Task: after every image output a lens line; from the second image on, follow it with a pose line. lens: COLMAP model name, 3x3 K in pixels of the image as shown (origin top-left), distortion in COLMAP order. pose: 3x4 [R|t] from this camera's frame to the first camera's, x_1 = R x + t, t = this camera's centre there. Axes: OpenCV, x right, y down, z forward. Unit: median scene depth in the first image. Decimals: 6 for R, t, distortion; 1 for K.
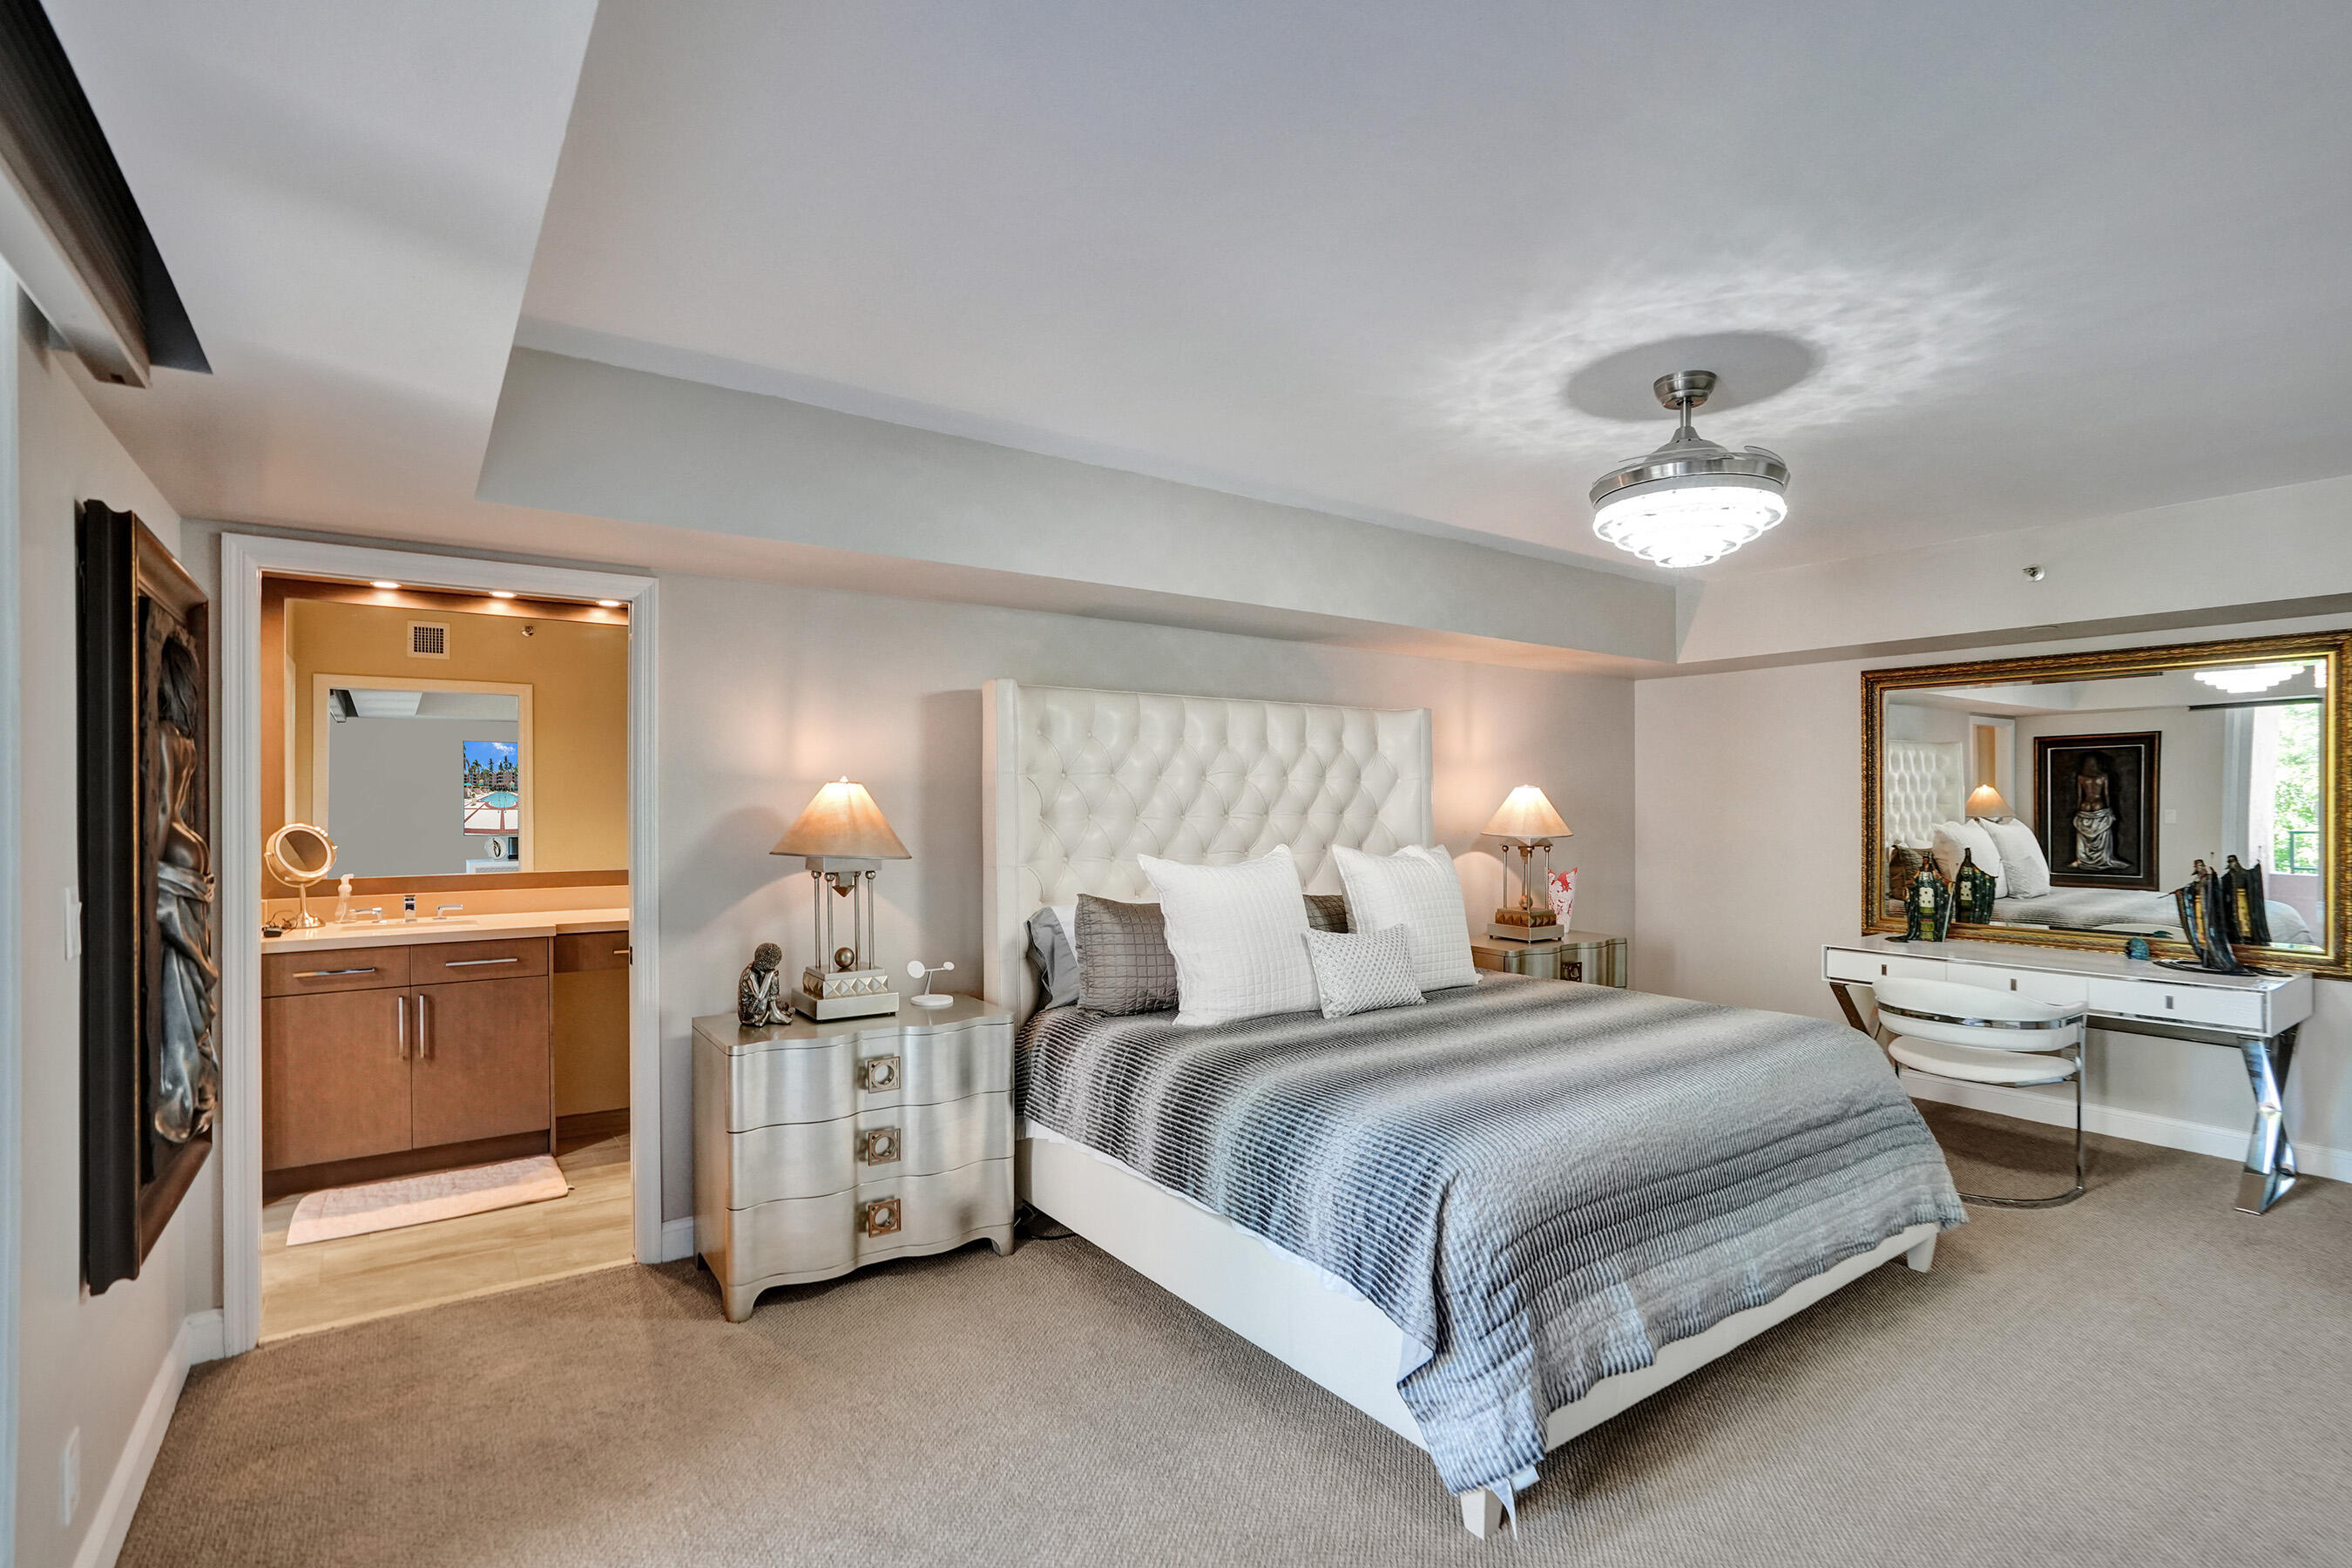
lens RADIAL K [[1105.2, 0, 1175.2], [0, 1105.2, 798.0], [0, 0, 1]] dist [-0.005423, 0.000145]
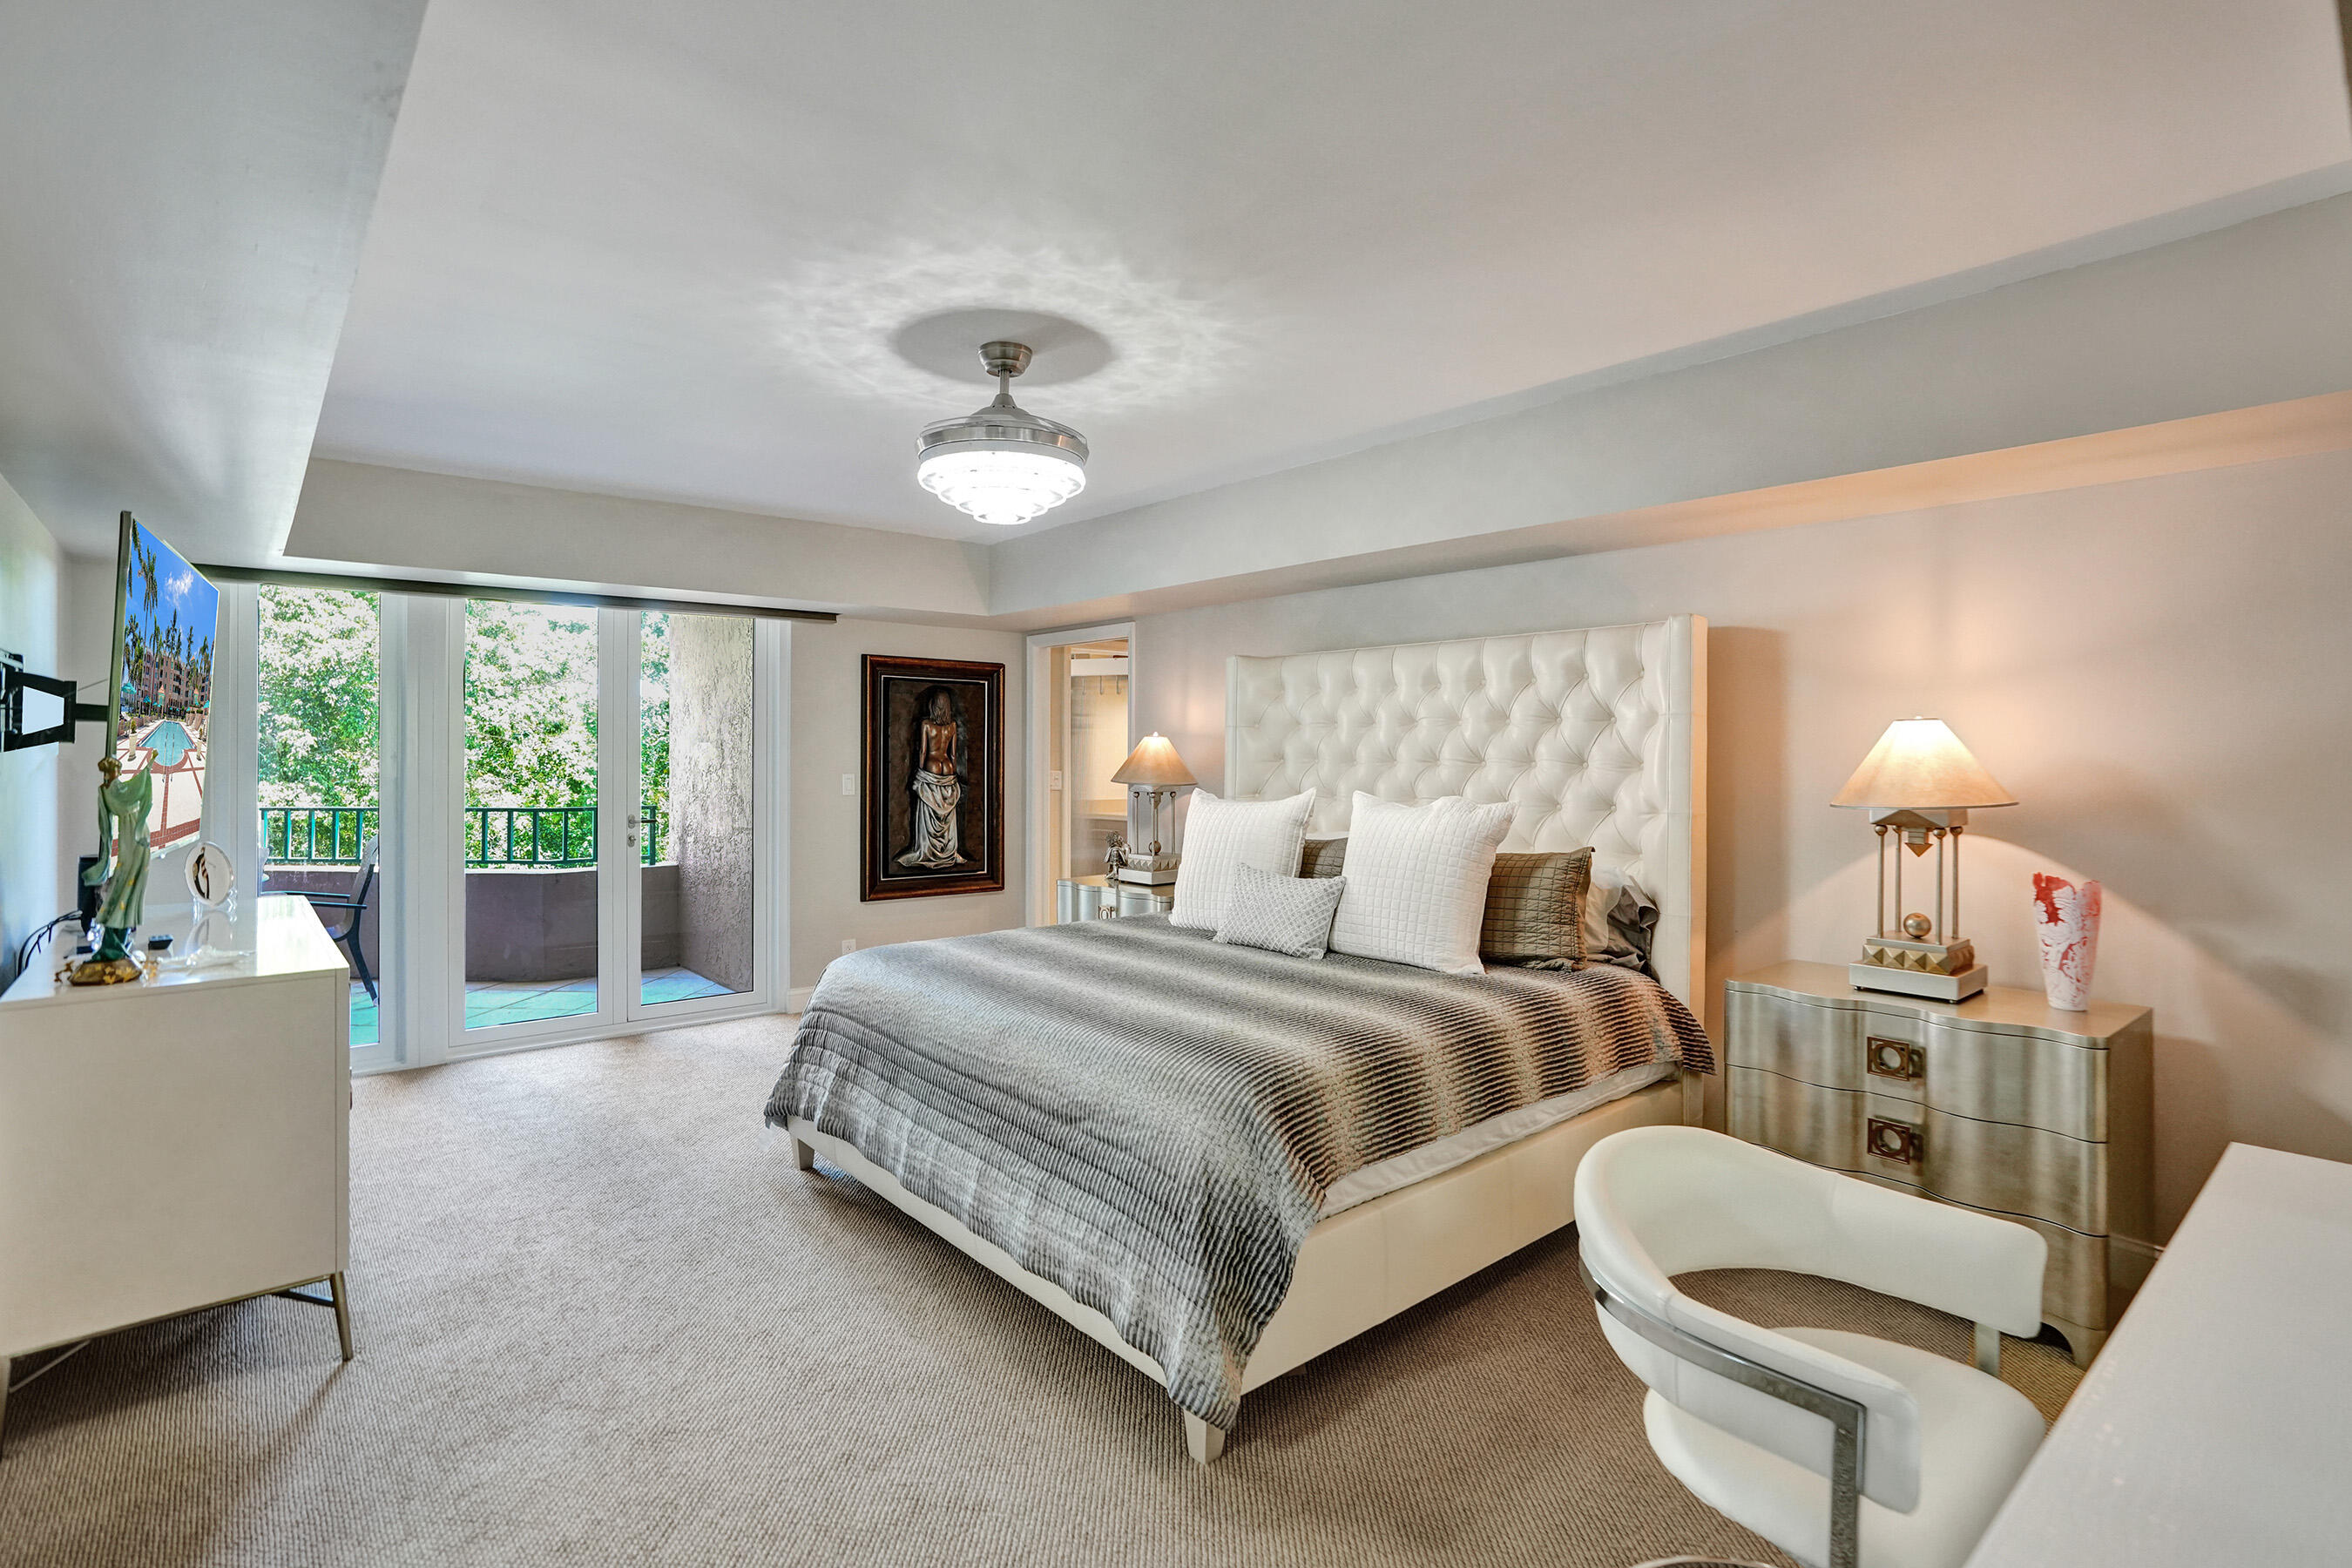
lens RADIAL K [[1105.2, 0, 1184.8], [0, 1105.2, 769.6], [0, 0, 1]] dist [-0.005423, 0.000145]
pose [[0.089149, 0.016732, -0.995878, 1.376195], [0.010280, 0.999790, 0.017718, 0.004449], [0.995965, -0.011818, 0.088958, 0.959783]]
